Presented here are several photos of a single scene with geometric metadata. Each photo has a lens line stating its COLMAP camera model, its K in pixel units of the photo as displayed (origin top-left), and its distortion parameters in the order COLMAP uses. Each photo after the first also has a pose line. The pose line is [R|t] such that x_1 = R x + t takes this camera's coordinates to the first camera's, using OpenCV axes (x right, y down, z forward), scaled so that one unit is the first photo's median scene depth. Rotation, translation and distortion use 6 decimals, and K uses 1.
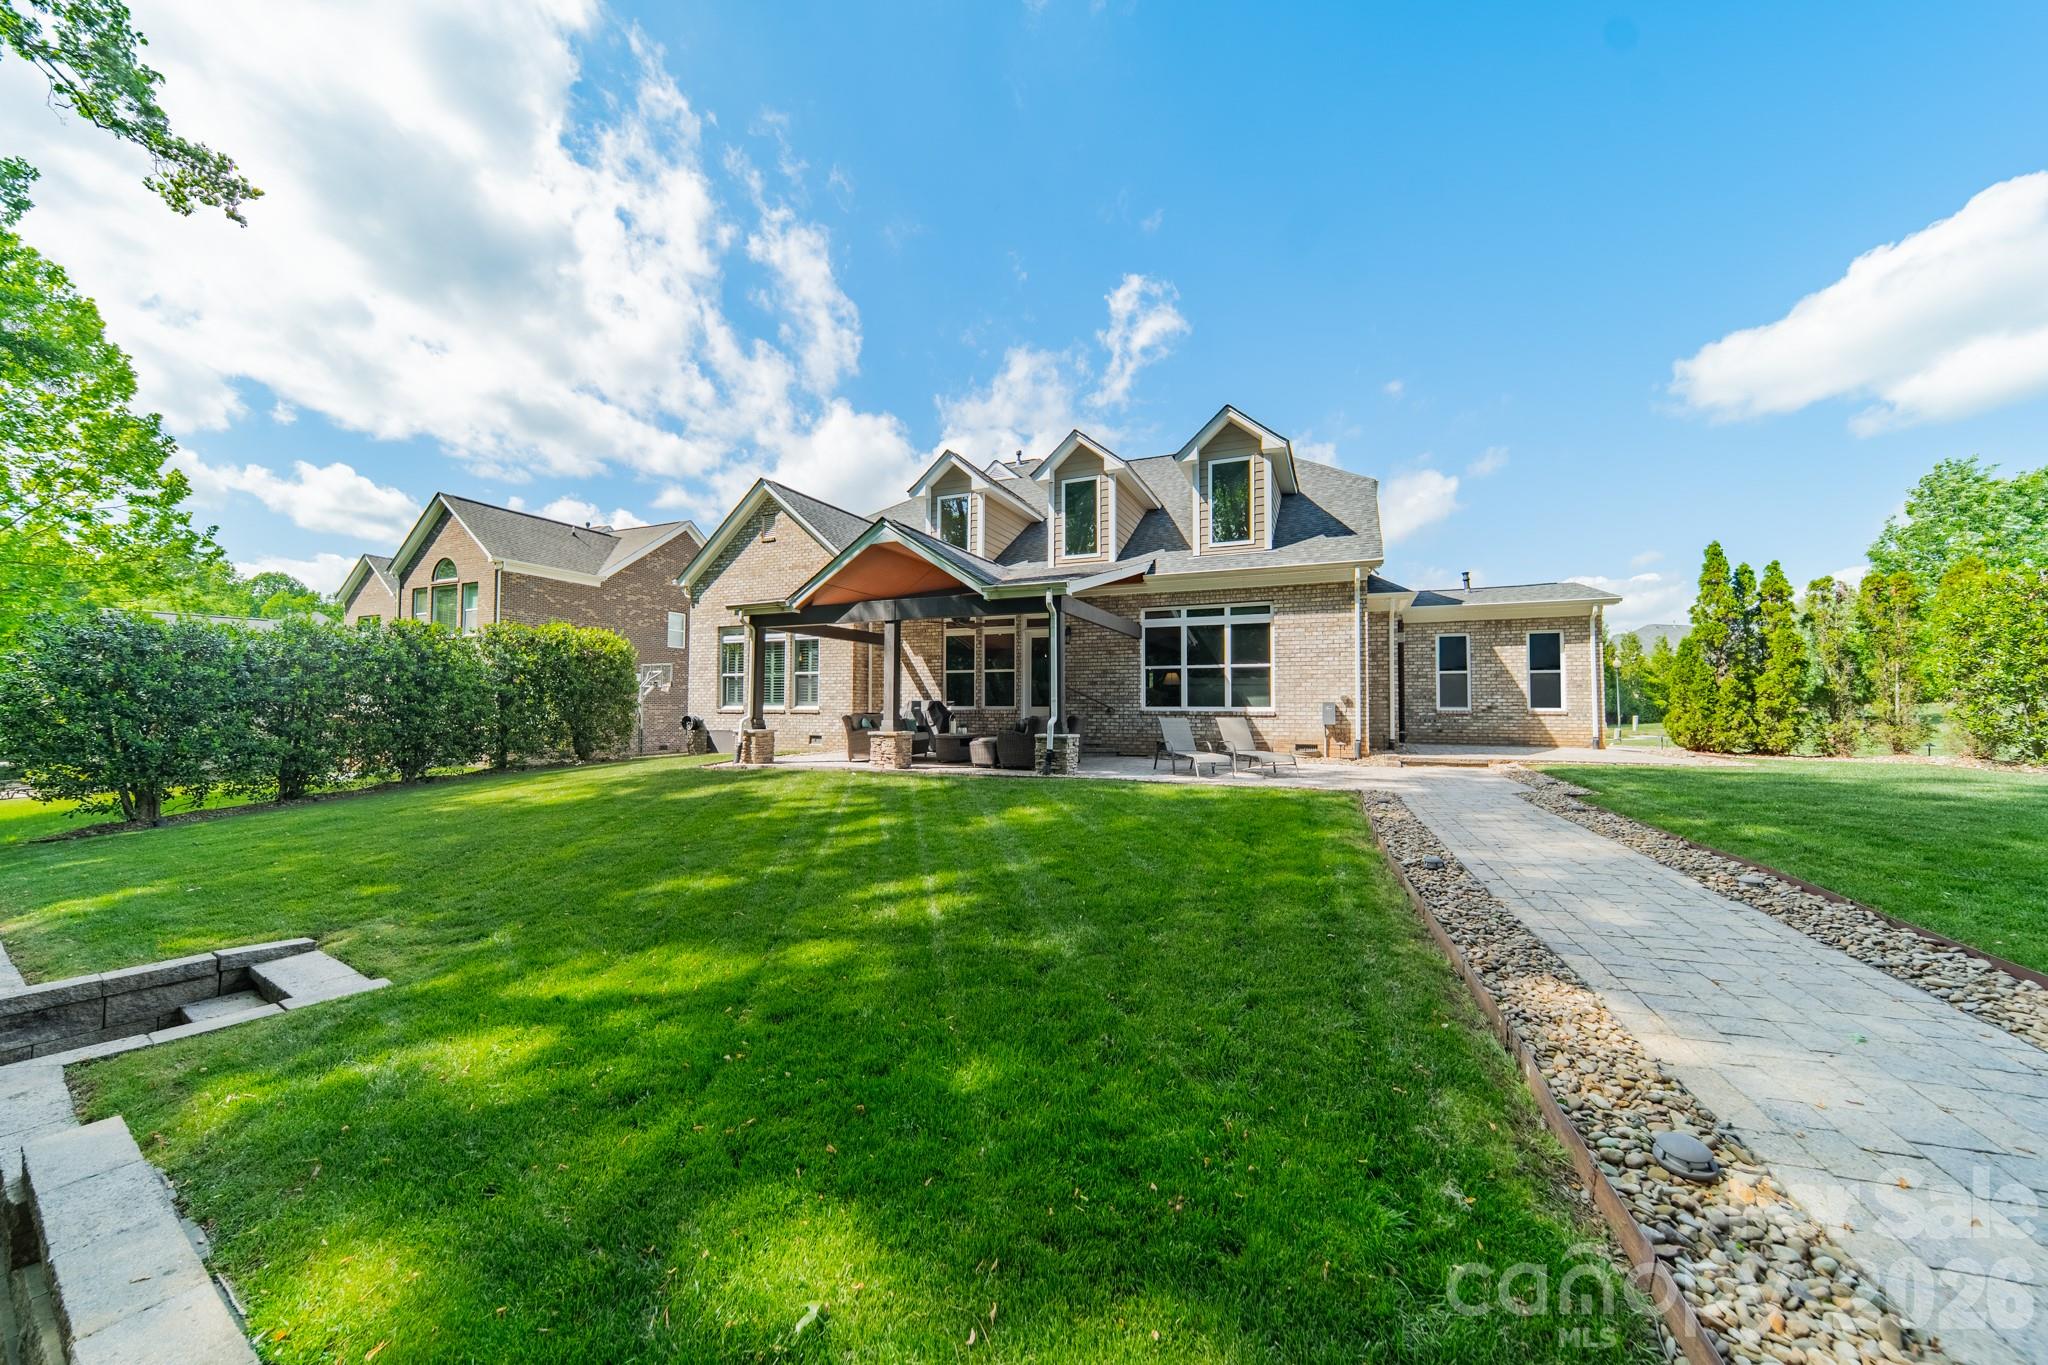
lens RADIAL K [[730.2, 0, 1021.5], [0, 730.2, 695.9], [0, 0, 1]] dist [0.010077, -0.000035]
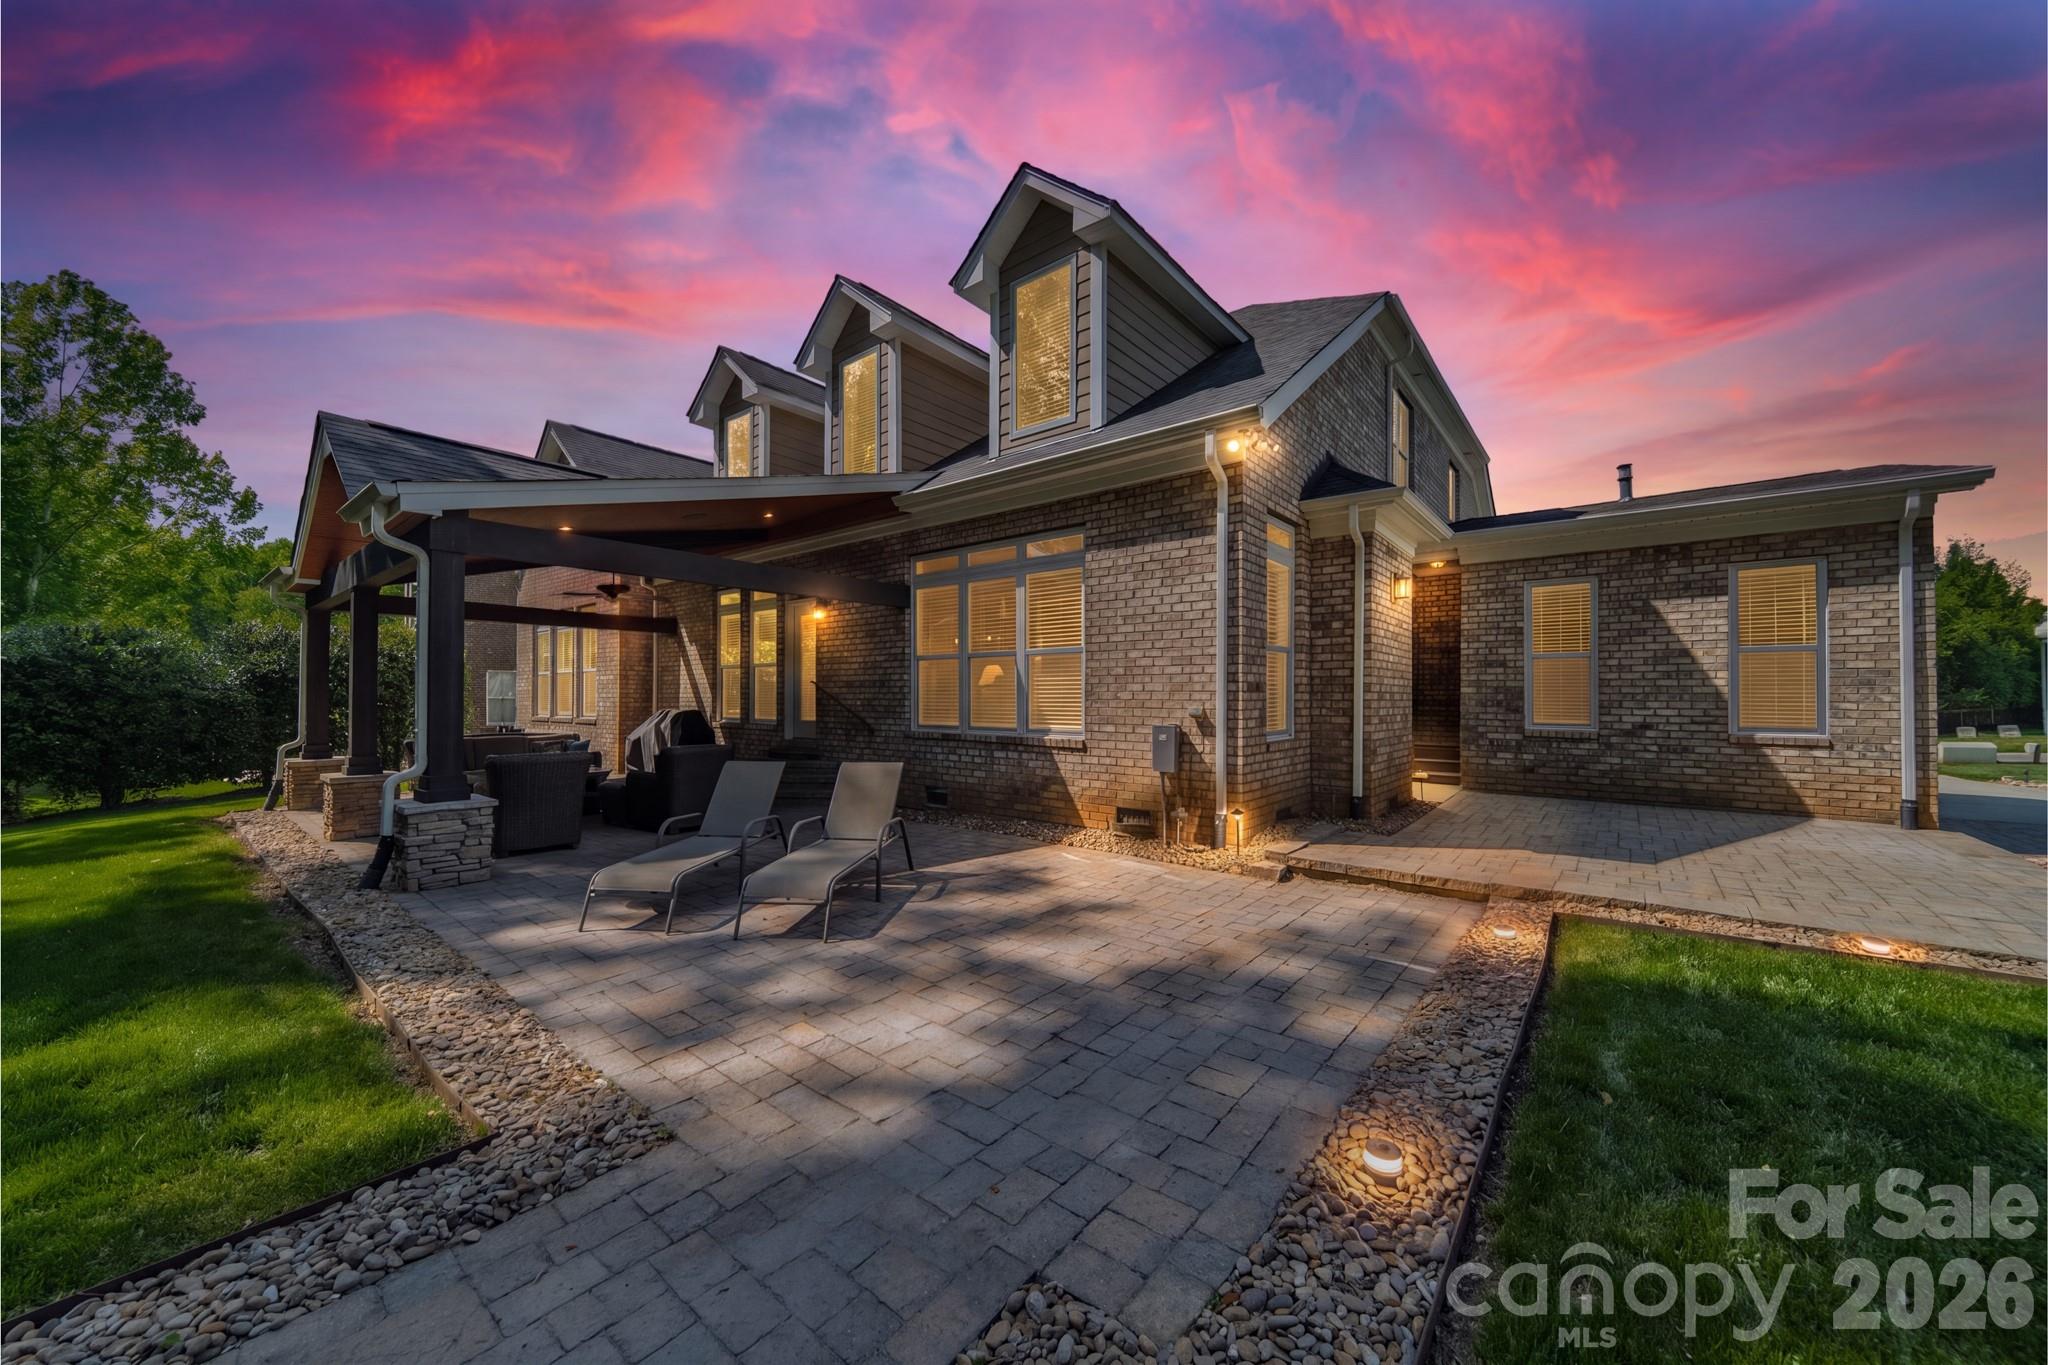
lens RADIAL K [[730.2, 0, 1021.5], [0, 730.2, 695.9], [0, 0, 1]] dist [0.010077, -0.000035]
pose [[0.965876, -0.003874, -0.258977, 0.390983], [0.007970, 0.999859, 0.014767, -0.015711], [0.258883, -0.016327, 0.965771, 0.446401]]
